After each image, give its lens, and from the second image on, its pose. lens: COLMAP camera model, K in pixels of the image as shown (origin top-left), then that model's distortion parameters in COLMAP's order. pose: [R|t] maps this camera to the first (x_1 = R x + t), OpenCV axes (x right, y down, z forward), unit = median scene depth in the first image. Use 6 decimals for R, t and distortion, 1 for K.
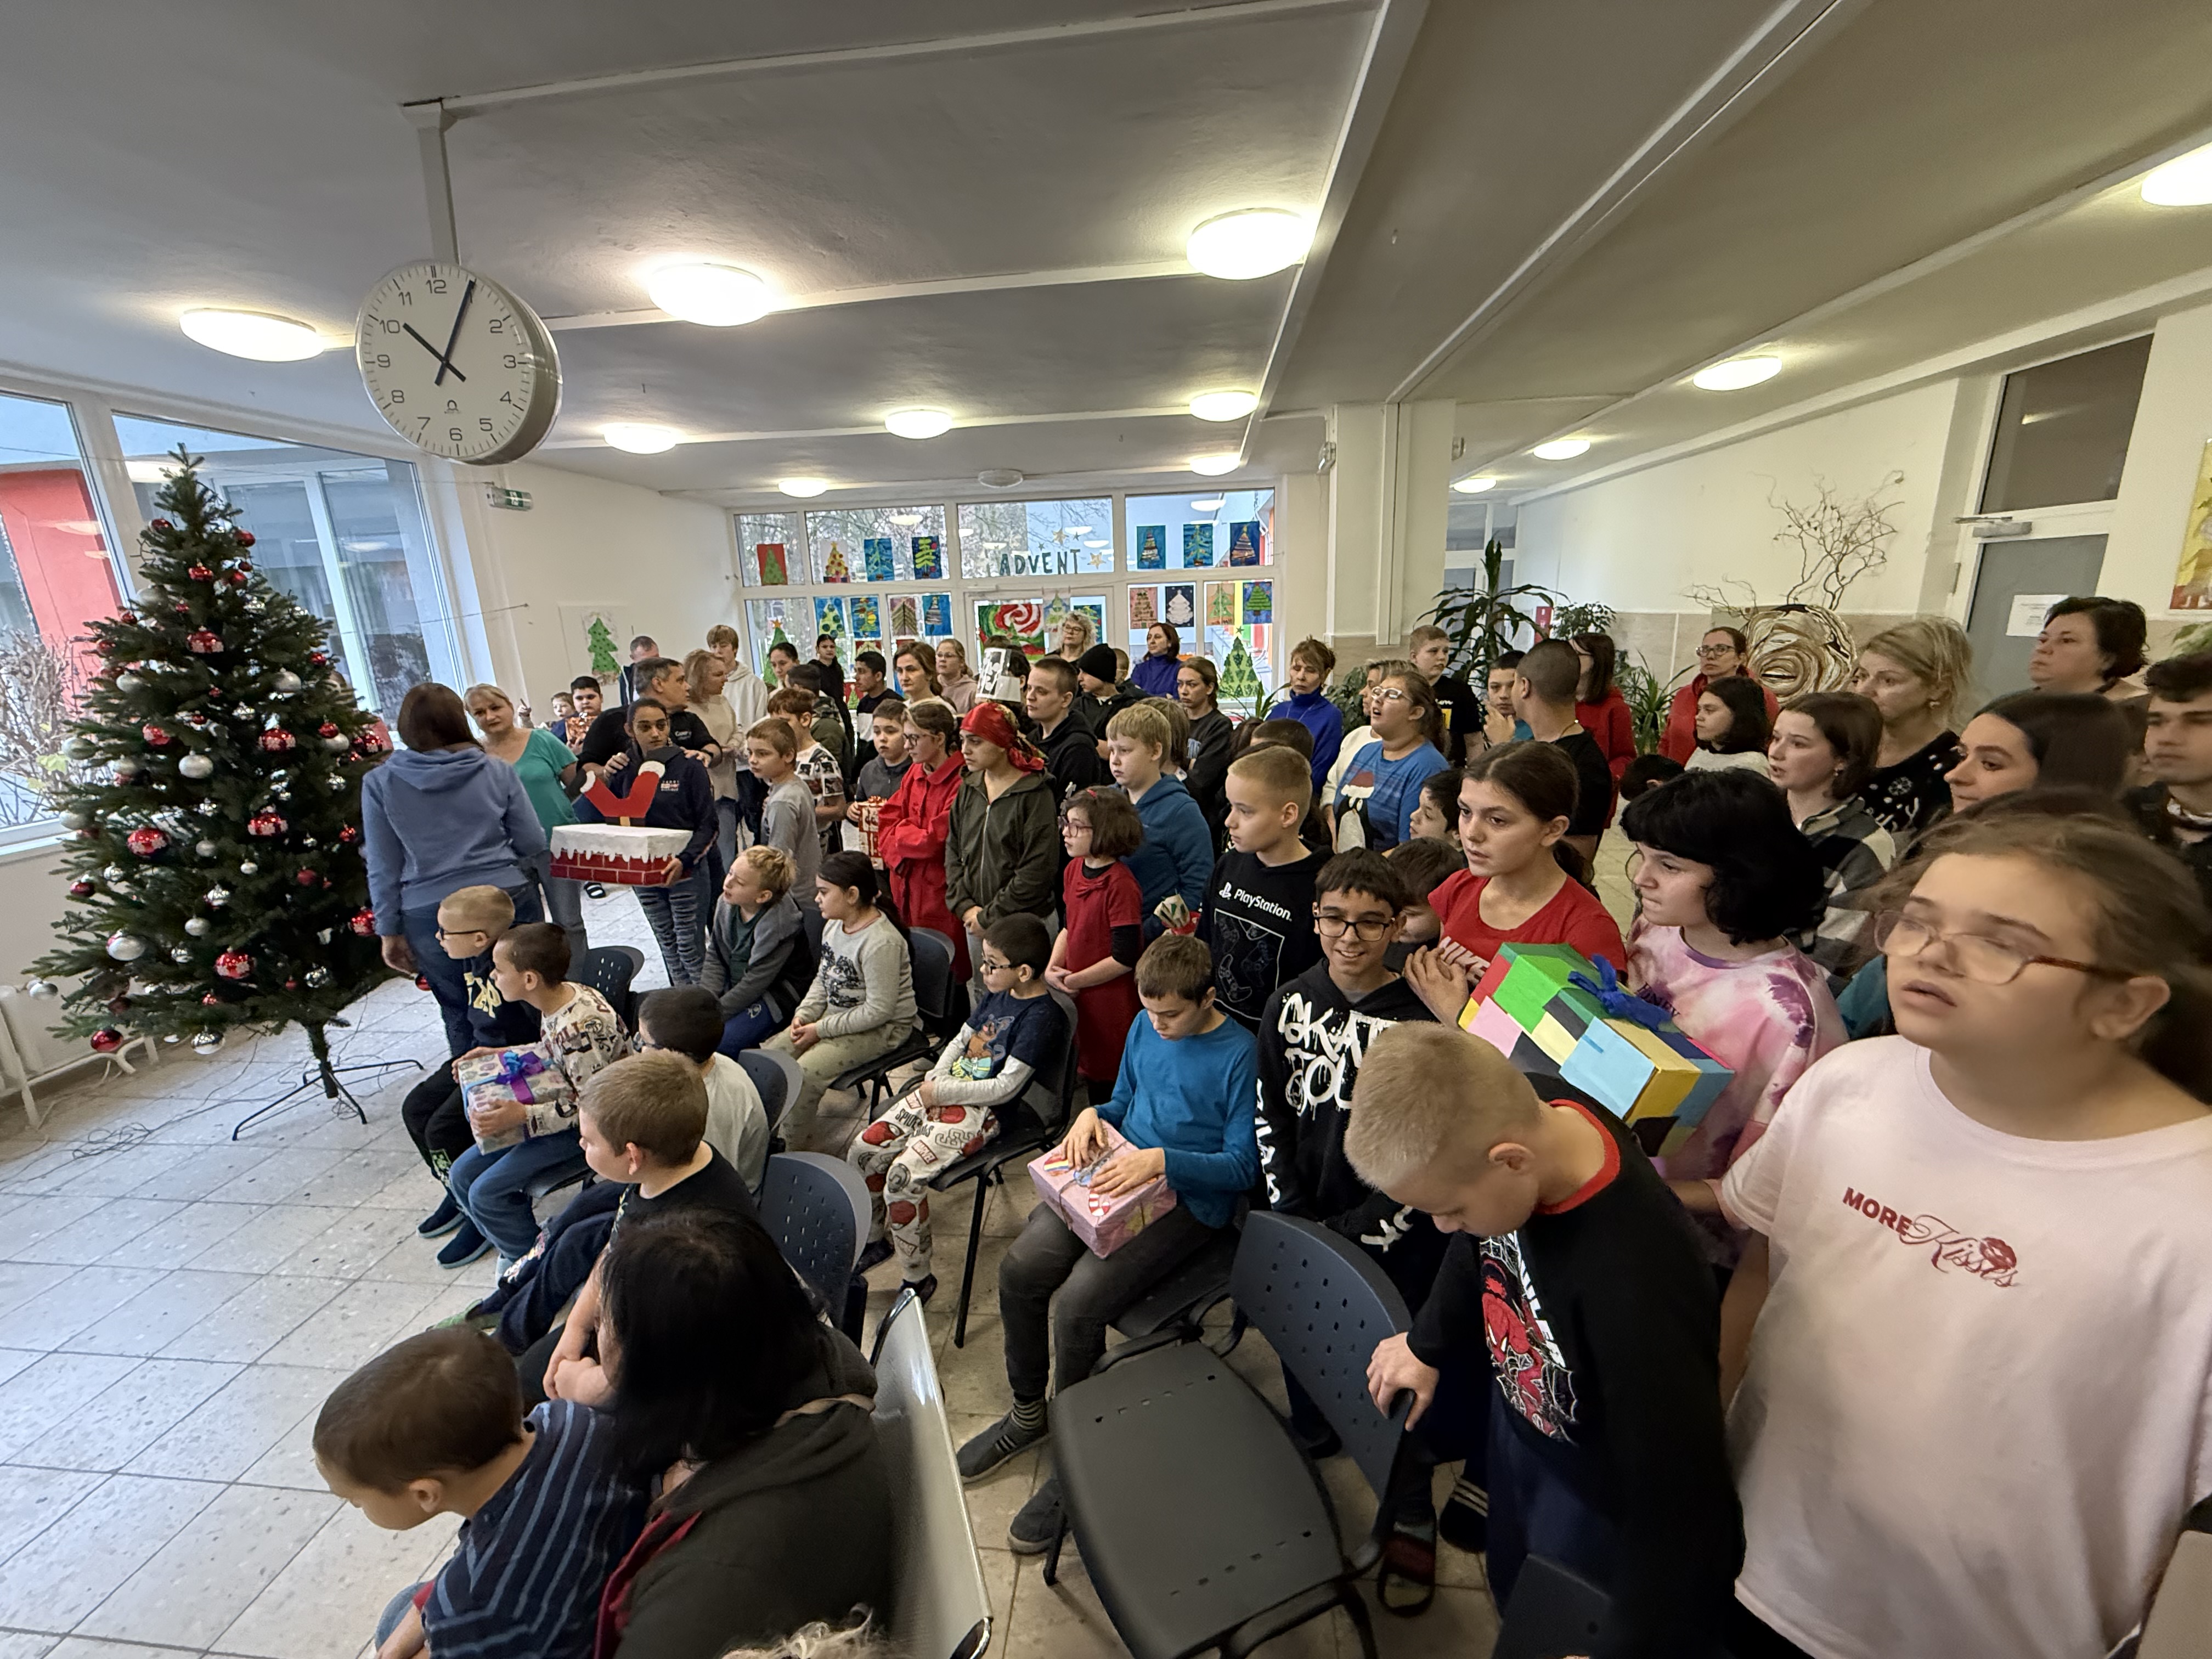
lens RADIAL K [[882.7, 0, 1103.2], [0, 882.7, 838.9], [0, 0, 1]] dist [0.006204, 0.000292]
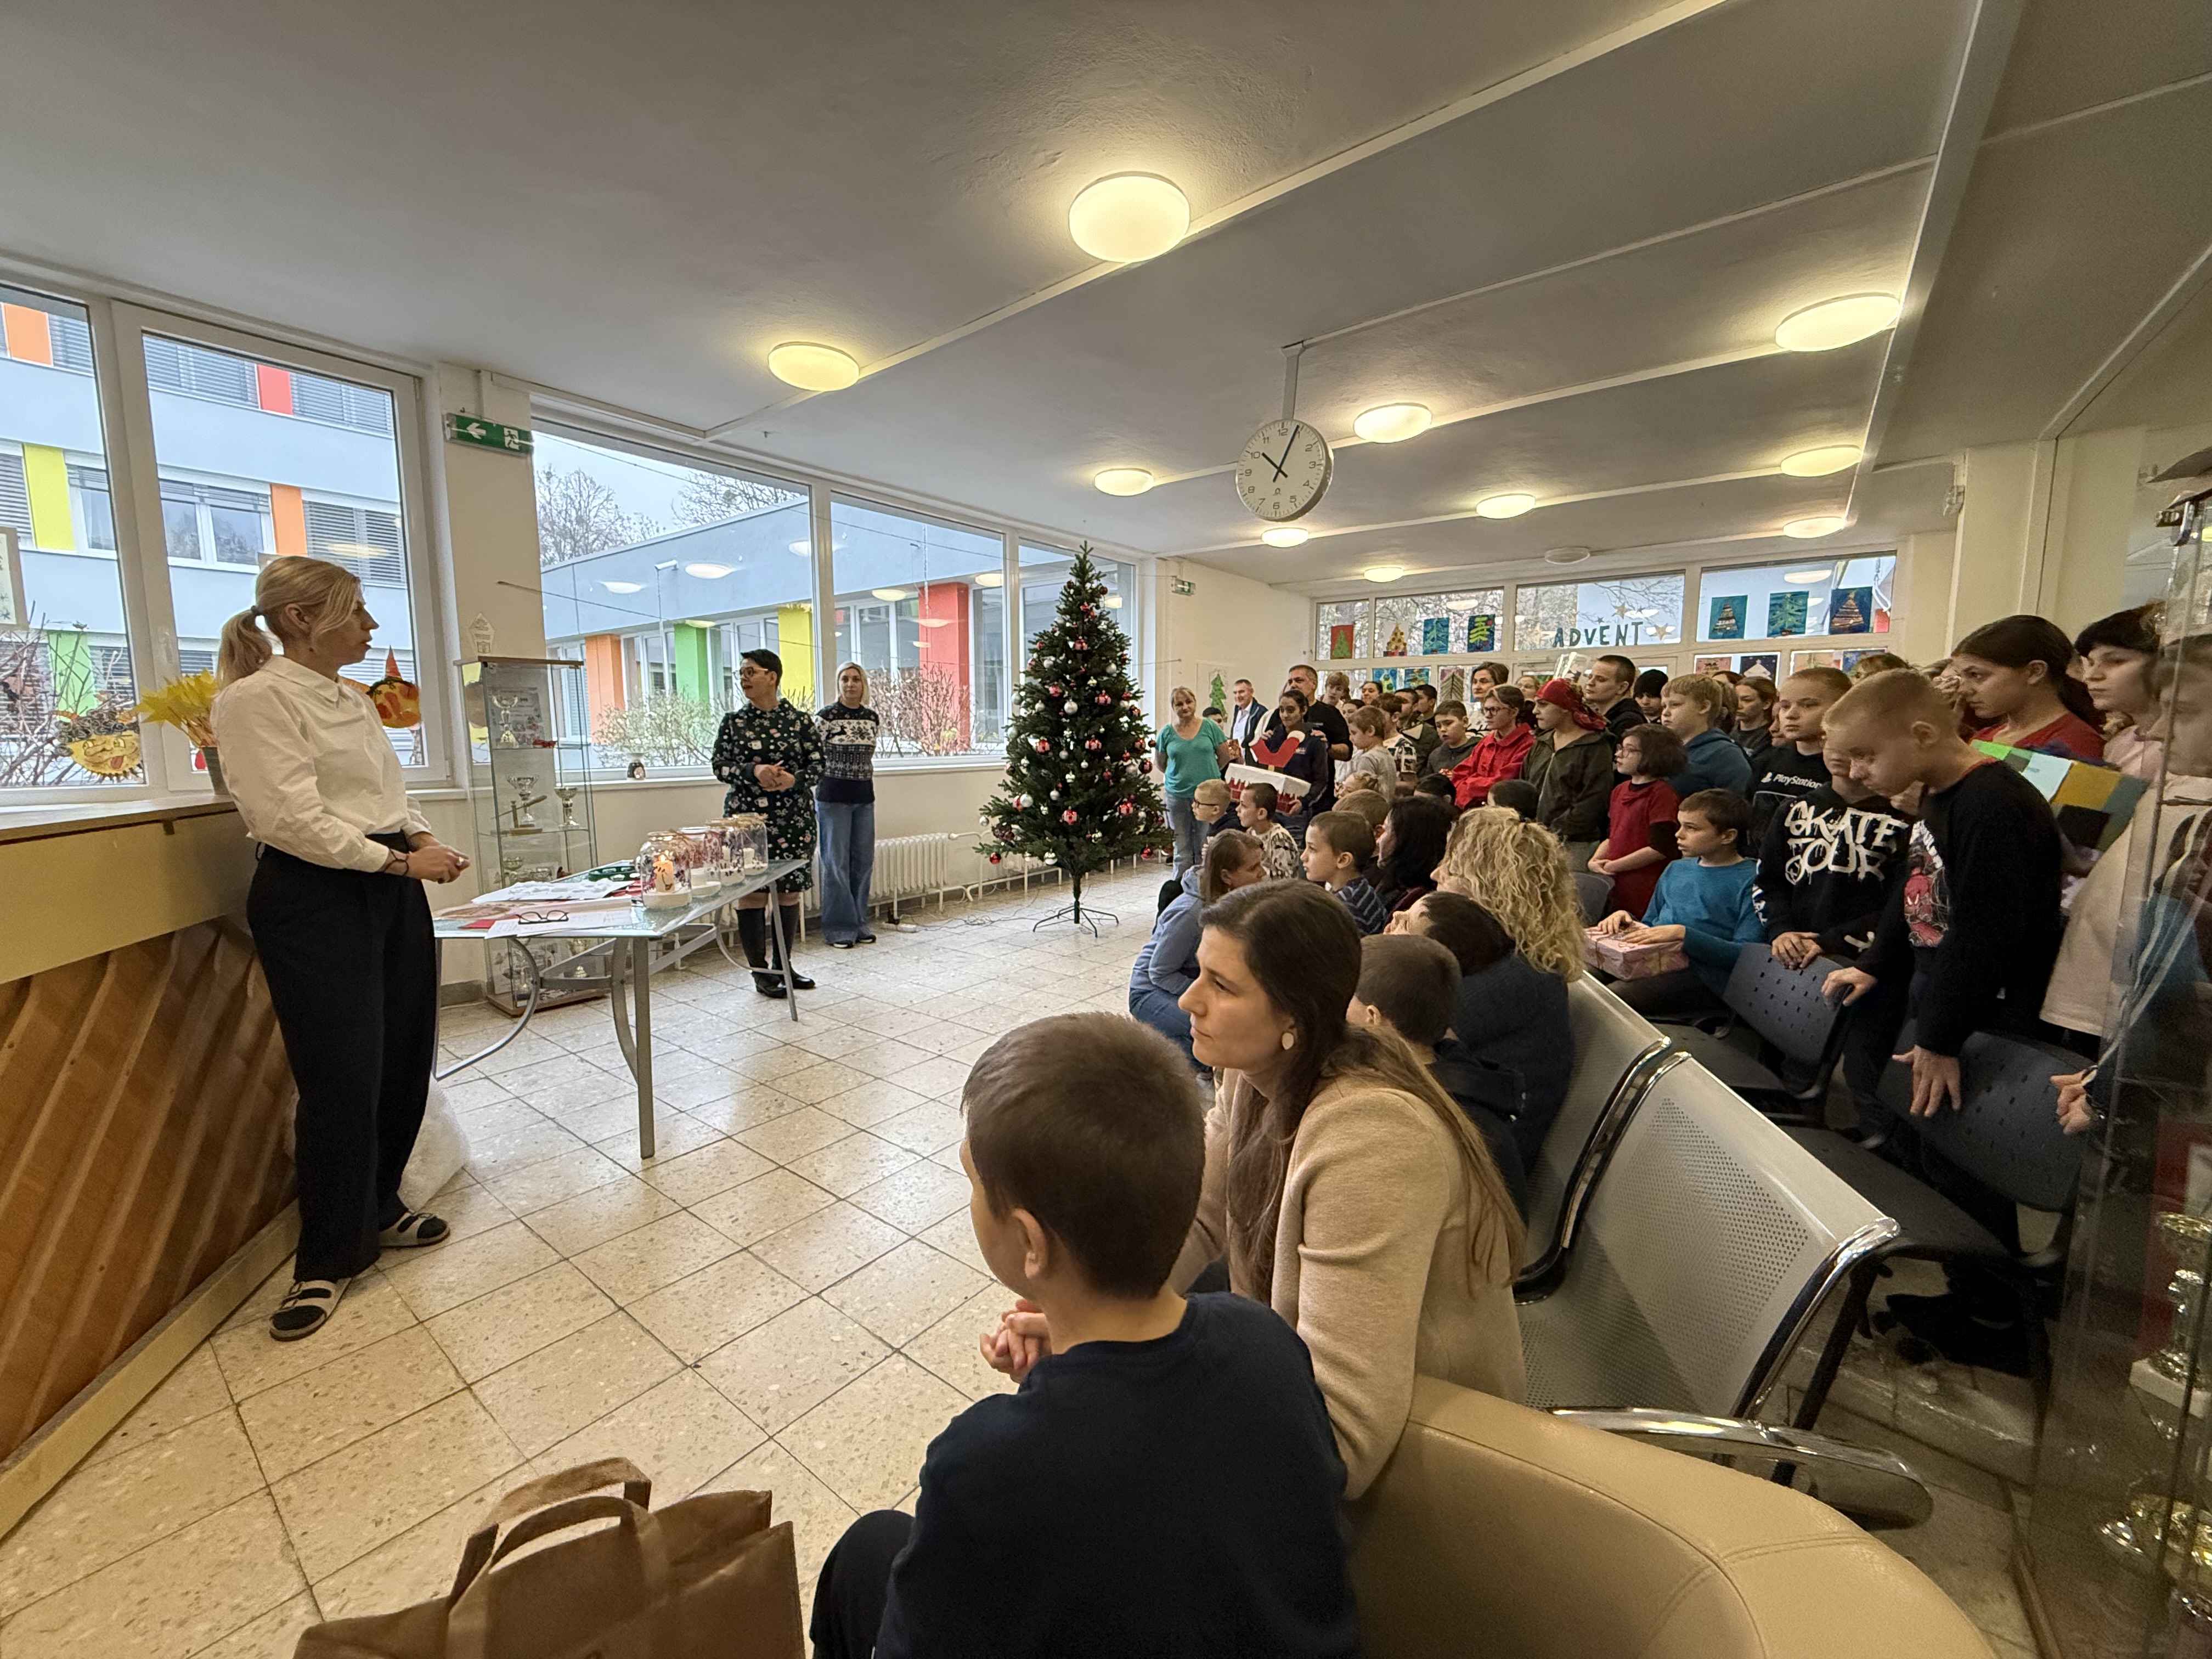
lens RADIAL K [[882.7, 0, 1108.4], [0, 882.7, 822.8], [0, 0, 1]] dist [0.006204, 0.000292]
pose [[0.849965, 0.094901, -0.518221, 0.002650], [-0.164673, 0.982214, -0.090218, 0.243722], [0.500442, 0.162019, 0.850475, -0.373346]]
